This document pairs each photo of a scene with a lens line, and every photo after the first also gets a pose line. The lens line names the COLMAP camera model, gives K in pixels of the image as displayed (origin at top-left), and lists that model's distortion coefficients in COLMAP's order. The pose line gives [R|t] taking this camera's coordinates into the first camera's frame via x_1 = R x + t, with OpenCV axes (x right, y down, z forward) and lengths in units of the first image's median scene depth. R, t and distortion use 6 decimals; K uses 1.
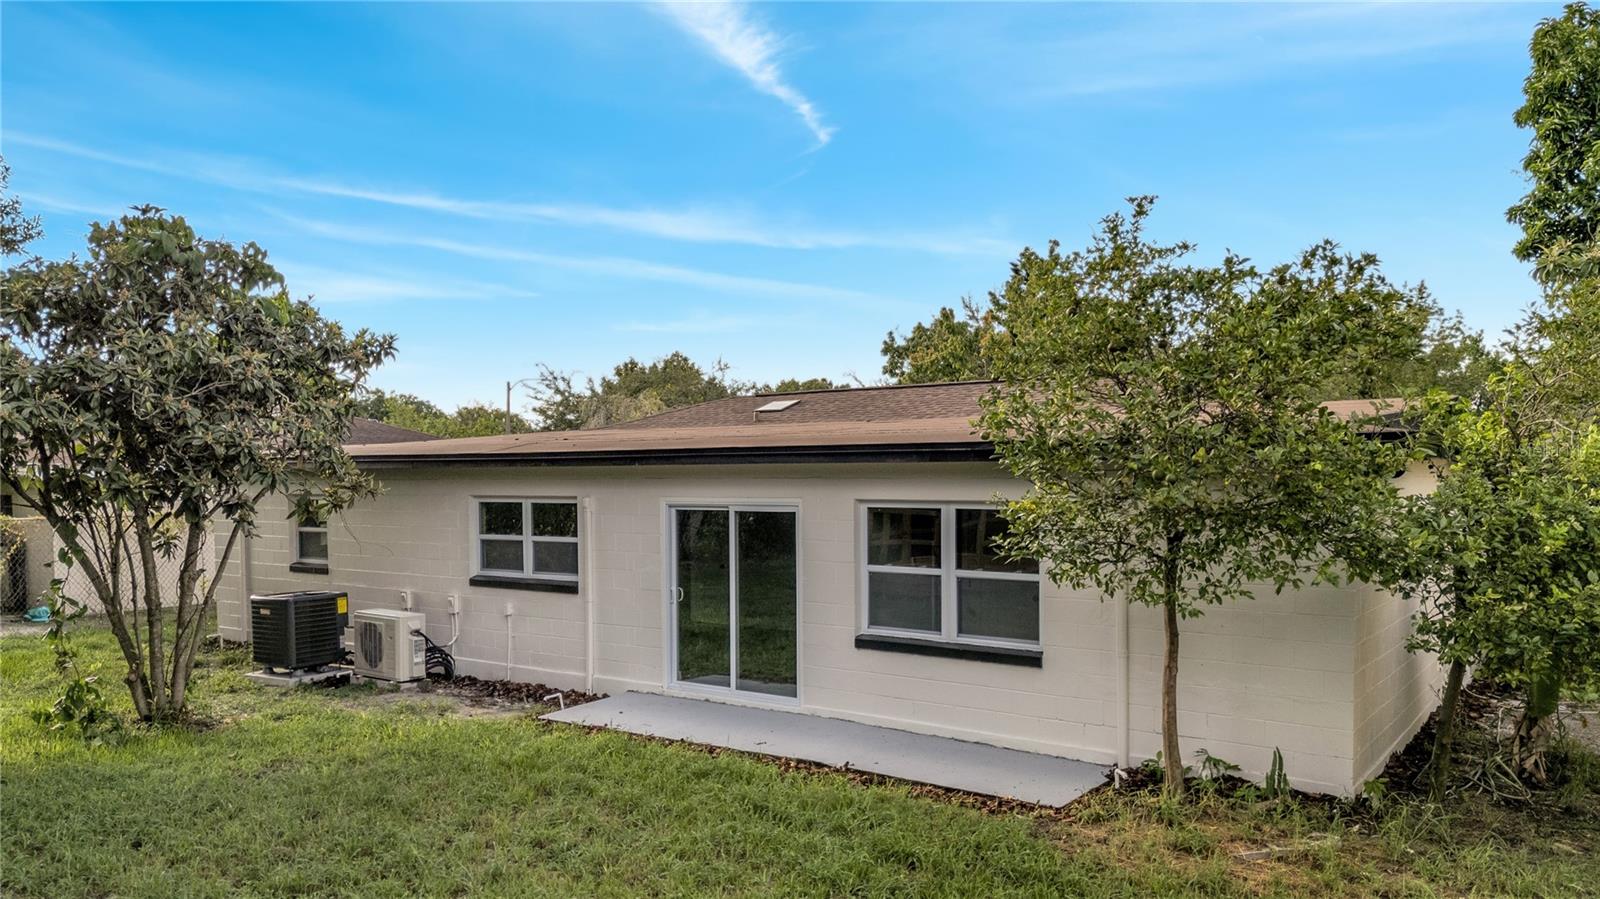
lens RADIAL K [[1121.3, 0, 804.3], [0, 1121.3, 454.1], [0, 0, 1]] dist [0.047482, -0.040326]
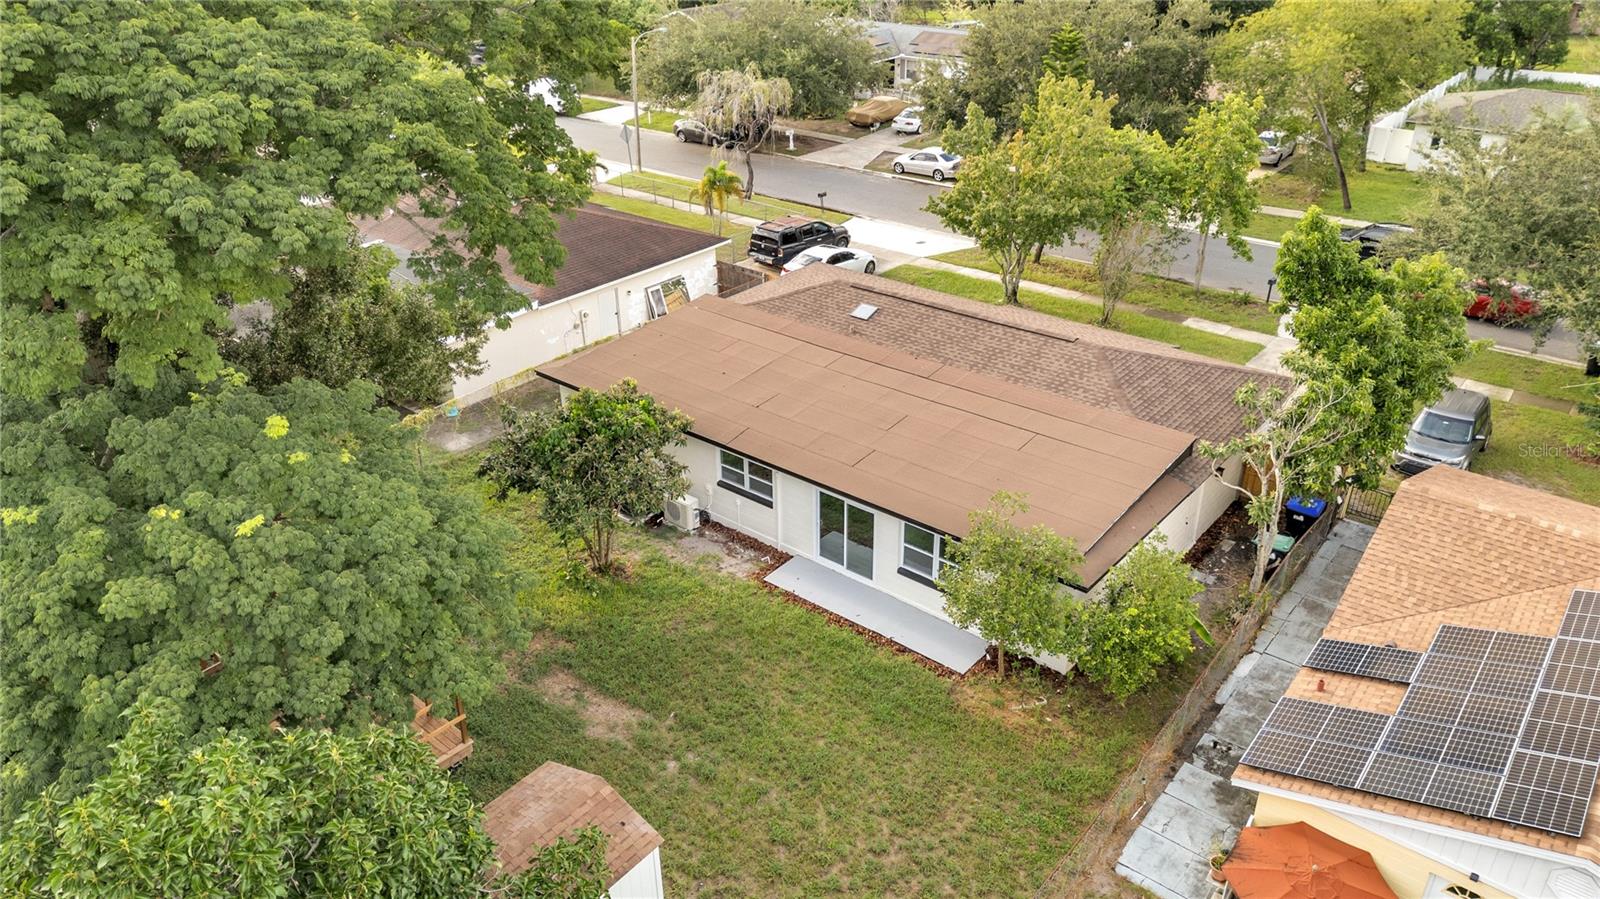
lens RADIAL K [[1121.3, 0, 791.1], [0, 1121.3, 450.3], [0, 0, 1]] dist [0.047482, -0.040326]
pose [[0.995736, 0.047835, -0.078871, -0.002730], [-0.006434, 0.888970, 0.457921, -0.958317], [0.092019, -0.455461, 0.885487, -0.847374]]
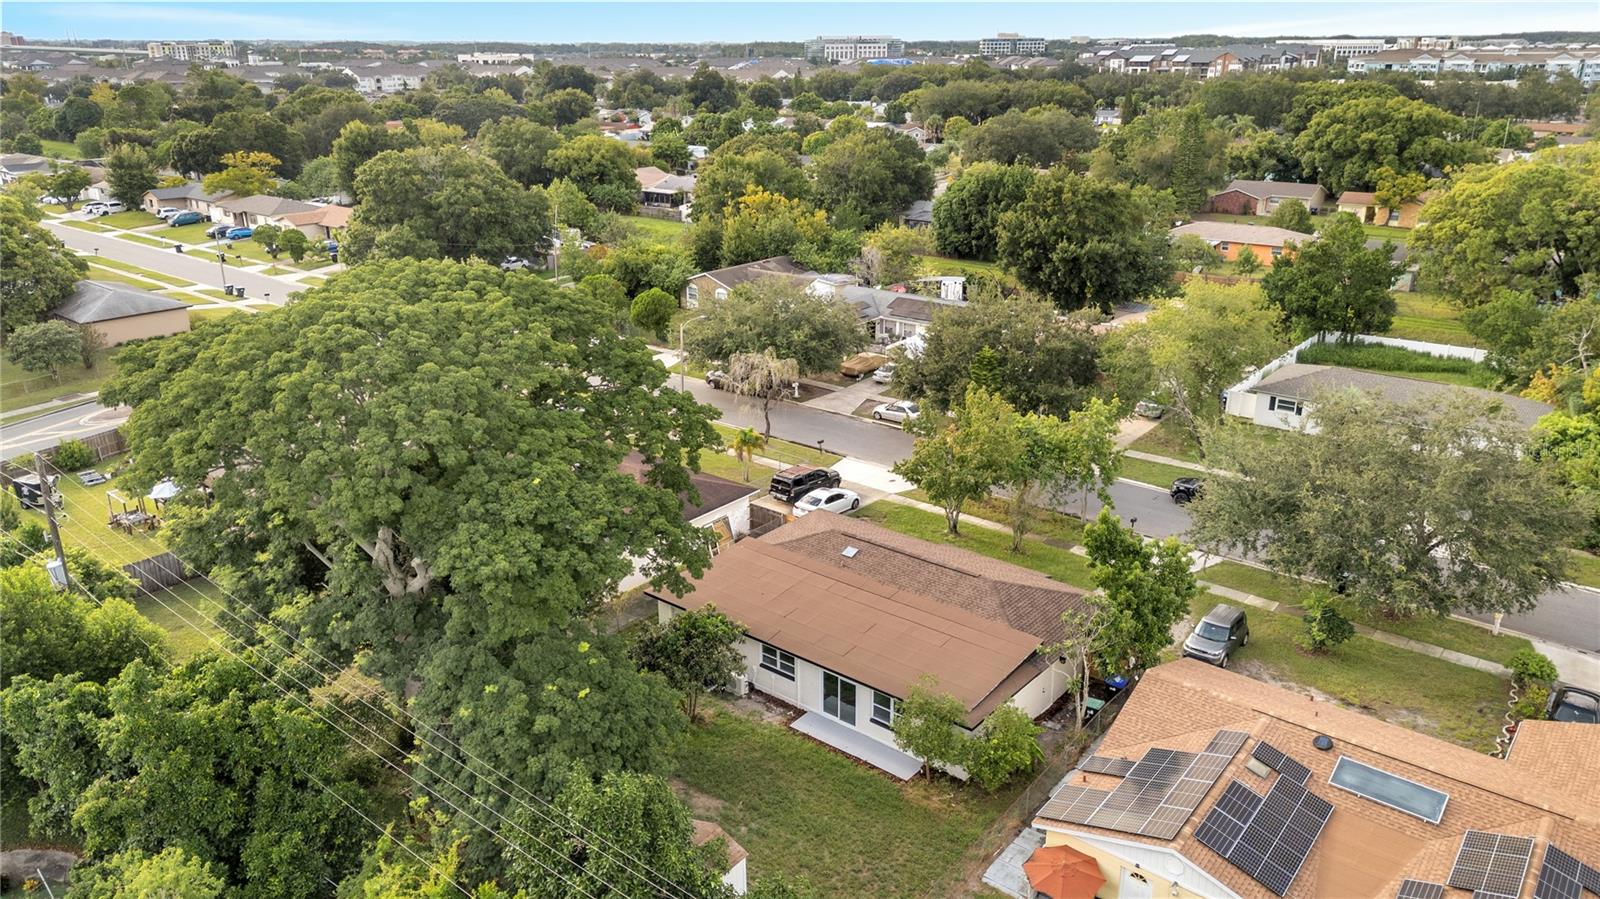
lens RADIAL K [[1121.3, 0, 791.6], [0, 1121.3, 440.4], [0, 0, 1]] dist [0.047482, -0.040326]
pose [[0.996123, 0.040574, -0.078052, 0.033635], [-0.013562, 0.947502, 0.319462, -1.716602], [0.086916, -0.317165, 0.944379, -2.087753]]
